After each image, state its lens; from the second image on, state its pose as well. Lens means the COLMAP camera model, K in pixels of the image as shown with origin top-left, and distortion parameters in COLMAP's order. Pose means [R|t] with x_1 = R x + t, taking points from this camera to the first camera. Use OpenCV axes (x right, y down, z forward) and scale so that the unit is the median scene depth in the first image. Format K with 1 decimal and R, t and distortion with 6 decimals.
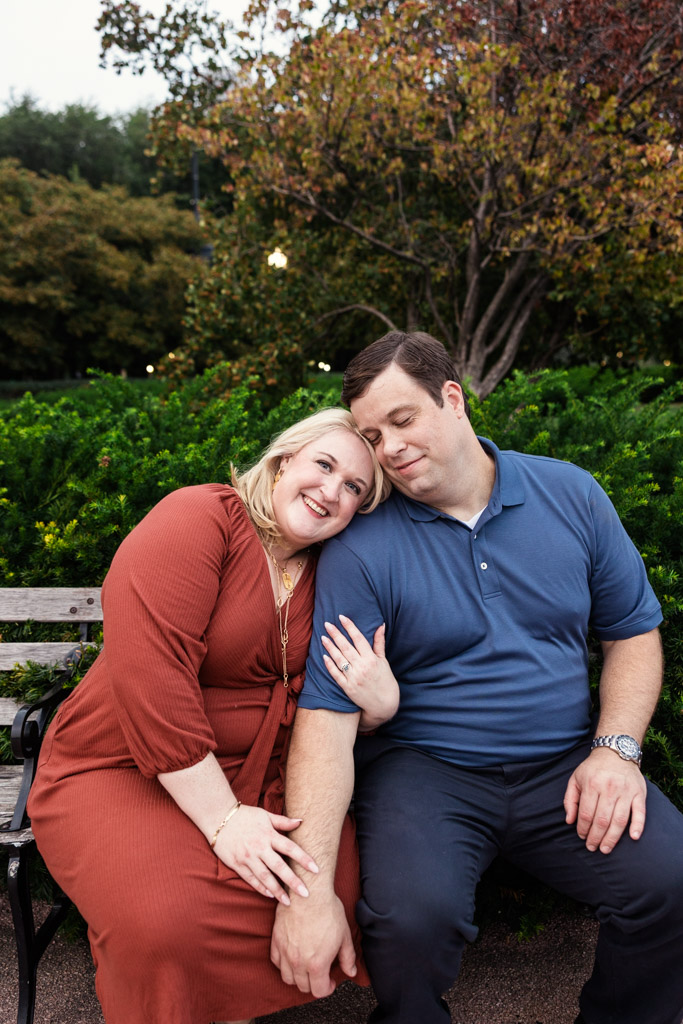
lens RADIAL K [[842.7, 0, 322.8], [0, 842.7, 483.9], [0, 0, 1]] dist [0.000311, 0.011953]
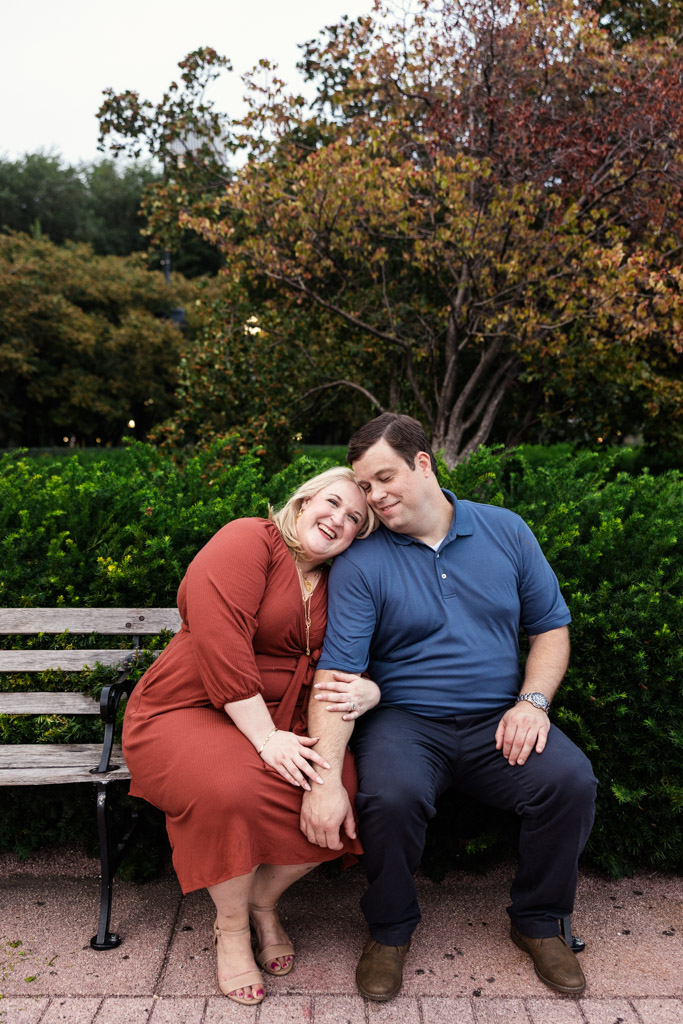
lens RADIAL K [[935.2, 0, 332.8], [0, 935.2, 516.3], [0, 0, 1]] dist [0.001803, 0.000000]
pose [[0.999028, 0.014161, 0.041743, -0.020121], [-0.011818, 0.998369, -0.055848, 0.025221], [-0.042466, 0.055300, 0.997566, -0.179218]]
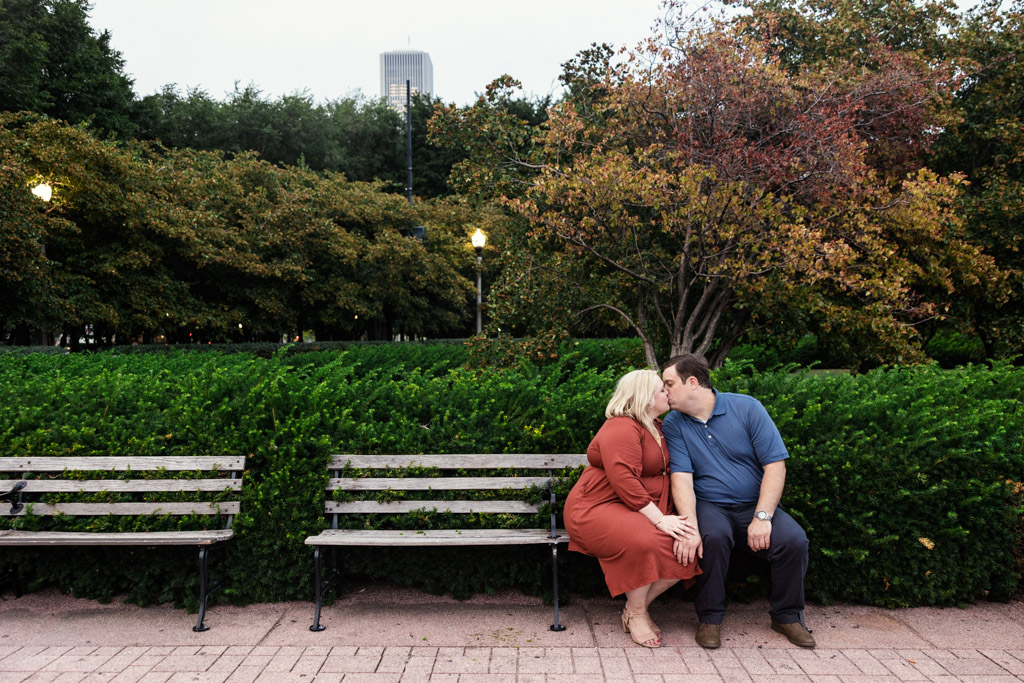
lens RADIAL K [[842.7, 0, 505.3], [0, 842.7, 323.6], [0, 0, 1]] dist [0.000311, 0.011953]
pose [[0.999701, 0.015458, 0.018971, -0.188336], [-0.012605, 0.989752, -0.142241, 0.041536], [-0.020975, 0.141959, 0.989650, -0.546125]]
